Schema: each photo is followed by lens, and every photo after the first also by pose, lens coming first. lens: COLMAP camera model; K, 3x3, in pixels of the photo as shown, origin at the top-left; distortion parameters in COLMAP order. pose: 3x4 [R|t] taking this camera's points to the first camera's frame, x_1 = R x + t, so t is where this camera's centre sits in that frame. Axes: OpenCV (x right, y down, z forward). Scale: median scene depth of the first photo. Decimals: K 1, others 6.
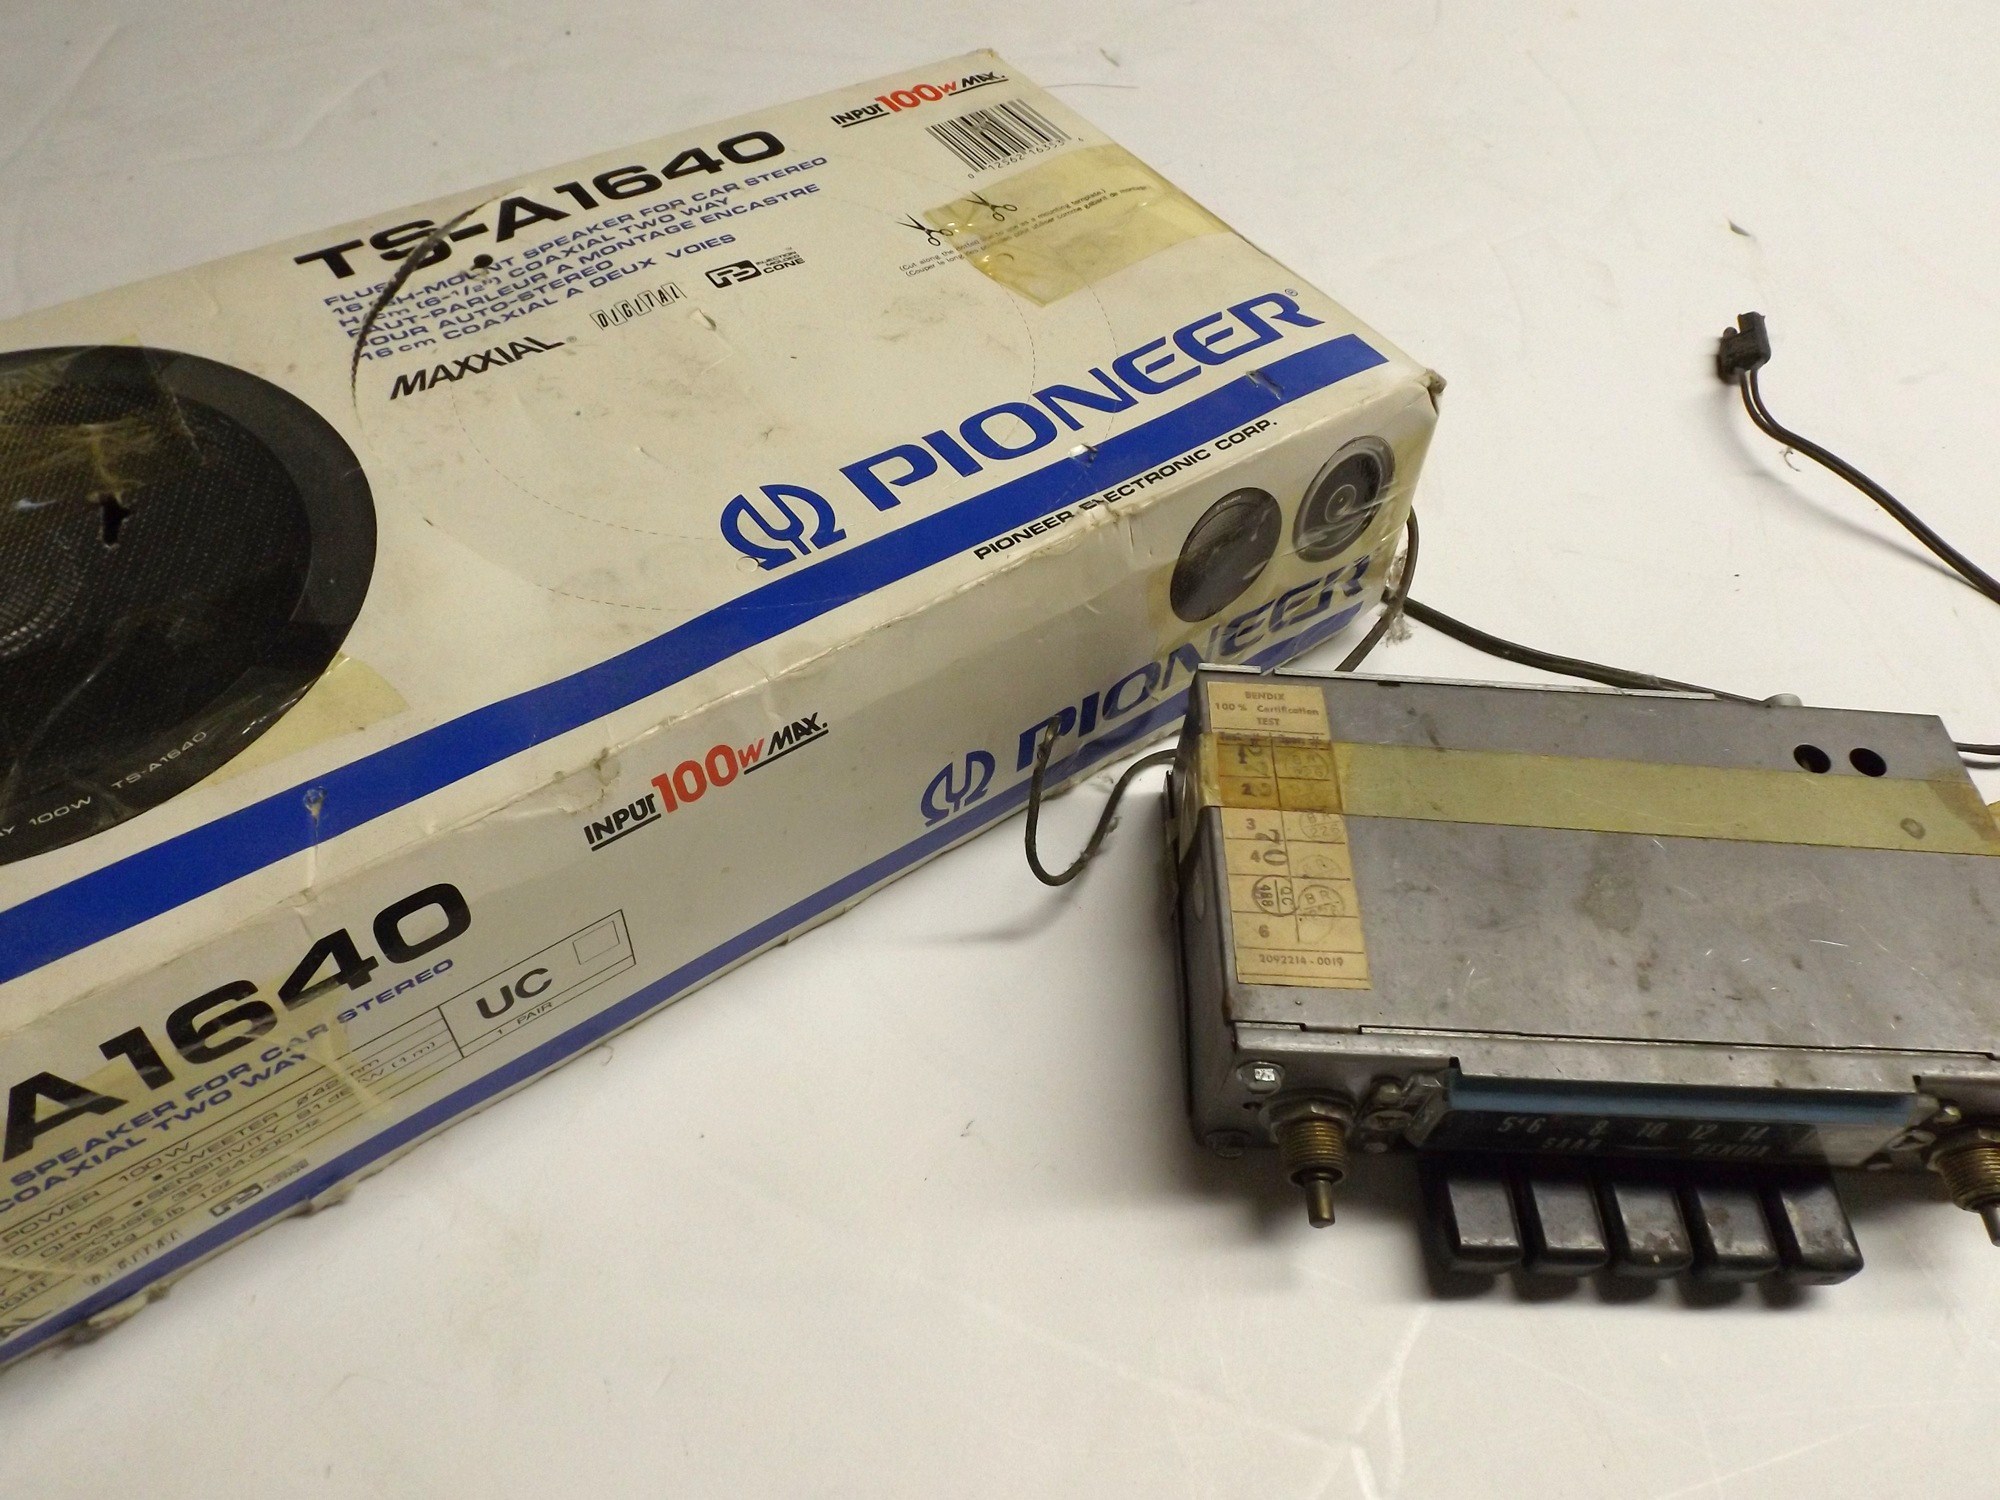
lens RADIAL K [[1469.6, 0, 994.3], [0, 1469.6, 750.9], [0, 0, 1]] dist [0.033536, -0.020846]
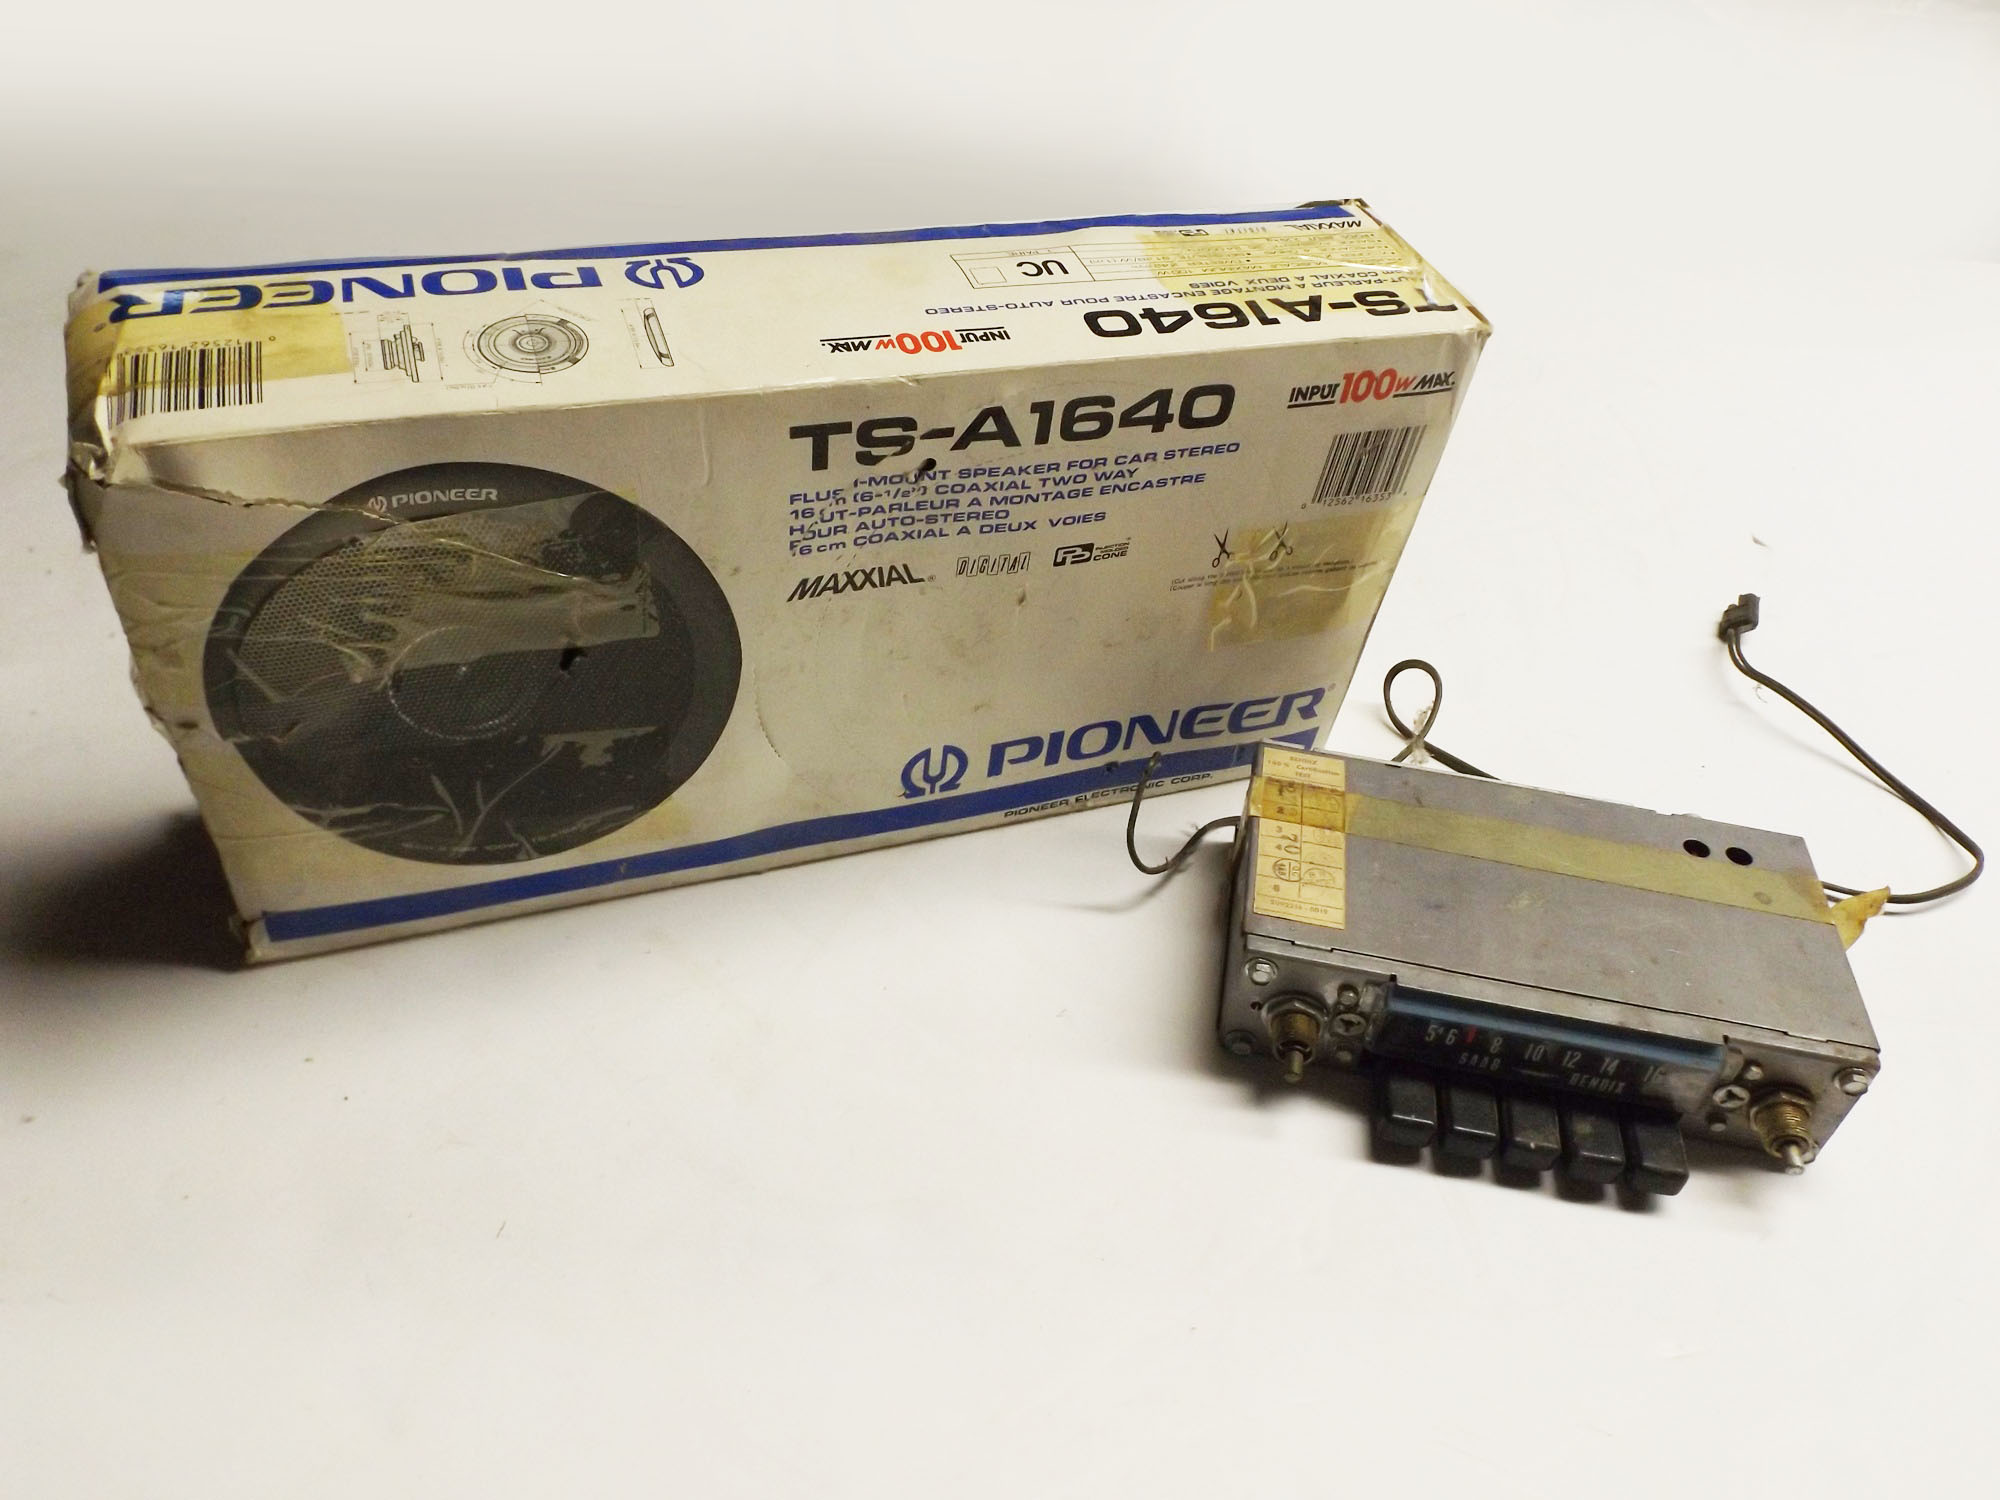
lens RADIAL K [[1469.6, 0, 996.8], [0, 1469.6, 742.9], [0, 0, 1]] dist [0.033536, -0.020846]
pose [[0.985662, 0.106609, -0.130787, 0.079991], [-0.132725, 0.968469, -0.210836, 0.318347], [0.104187, 0.225172, 0.968732, -0.484264]]
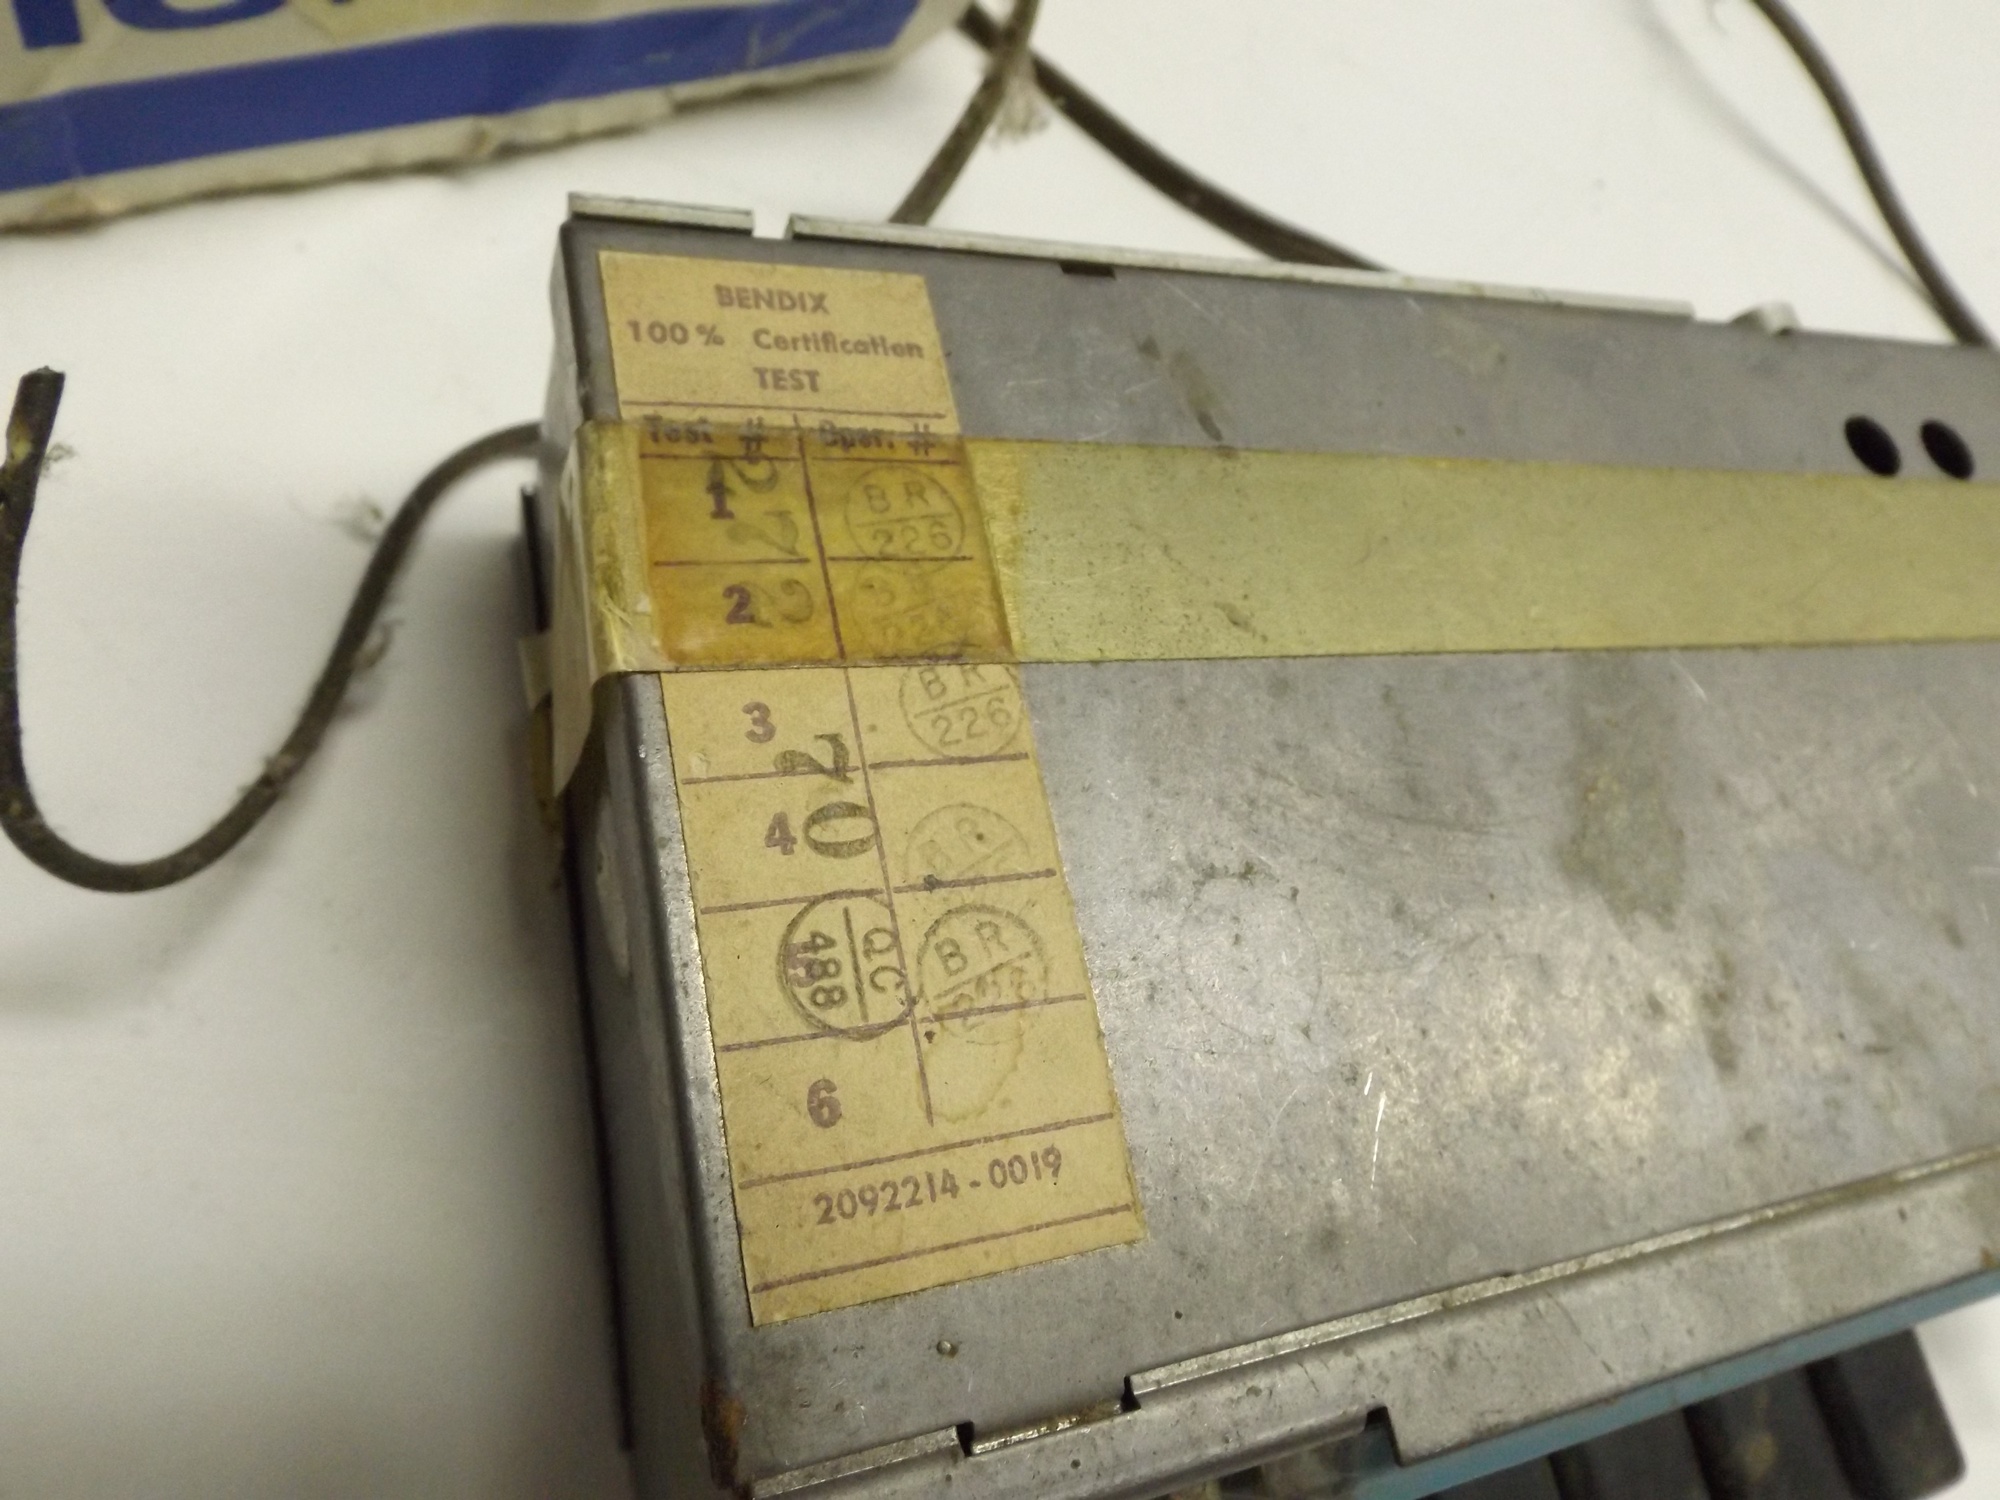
lens RADIAL K [[1469.6, 0, 1009.2], [0, 1469.6, 760.1], [0, 0, 1]] dist [0.033536, -0.020846]
pose [[0.931369, -0.098094, 0.350612, 0.112335], [-0.006855, 0.958124, 0.286272, -0.036257], [-0.364011, -0.269028, 0.891695, 0.696062]]
